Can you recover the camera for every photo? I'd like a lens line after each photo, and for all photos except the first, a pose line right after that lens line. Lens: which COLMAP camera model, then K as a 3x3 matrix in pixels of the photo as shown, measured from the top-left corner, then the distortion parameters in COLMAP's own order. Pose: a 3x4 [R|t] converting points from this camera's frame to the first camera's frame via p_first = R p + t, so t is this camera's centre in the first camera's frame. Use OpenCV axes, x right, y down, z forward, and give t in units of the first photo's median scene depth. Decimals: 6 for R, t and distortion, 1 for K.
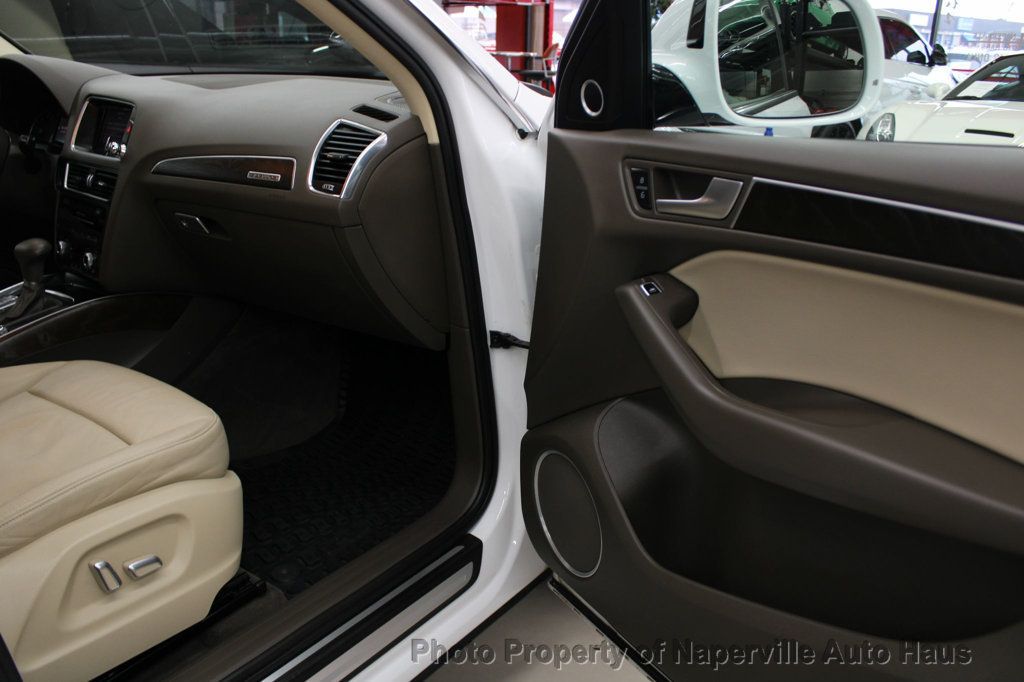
lens RADIAL K [[854.2, 0, 512.0], [0, 854.2, 341.0], [0, 0, 1]] dist [-0.155183, 0.108652]
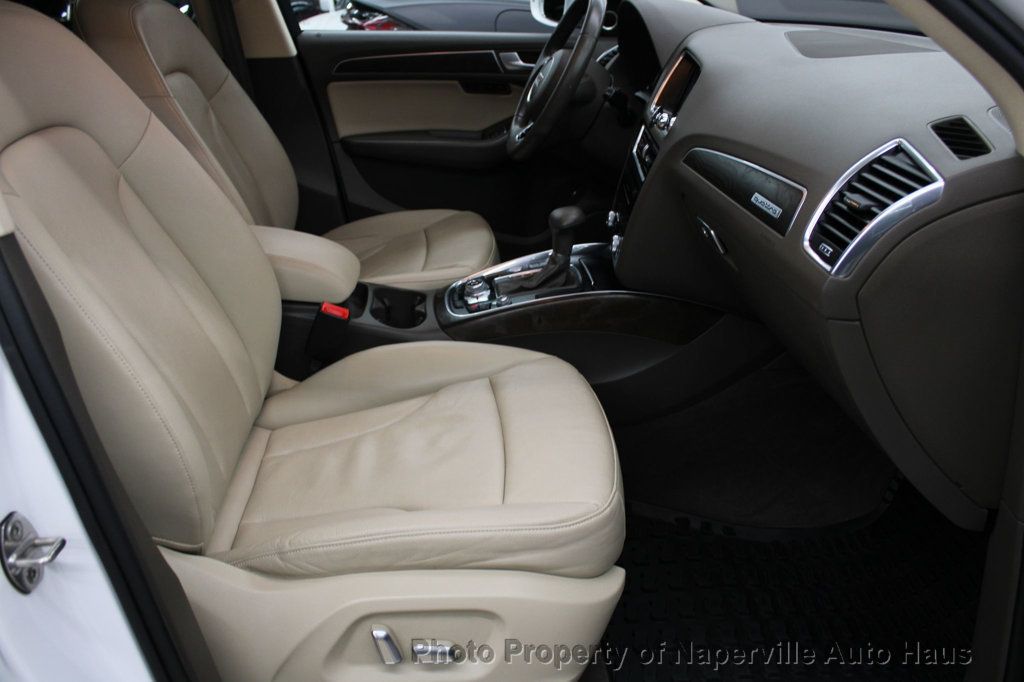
lens RADIAL K [[854.2, 0, 512.0], [0, 854.2, 341.0], [0, 0, 1]] dist [-0.155183, 0.108652]
pose [[0.642444, 0.295325, -0.707142, 0.091716], [-0.236828, 0.954103, 0.183304, -0.171478], [0.728820, 0.049709, 0.682899, 0.397892]]
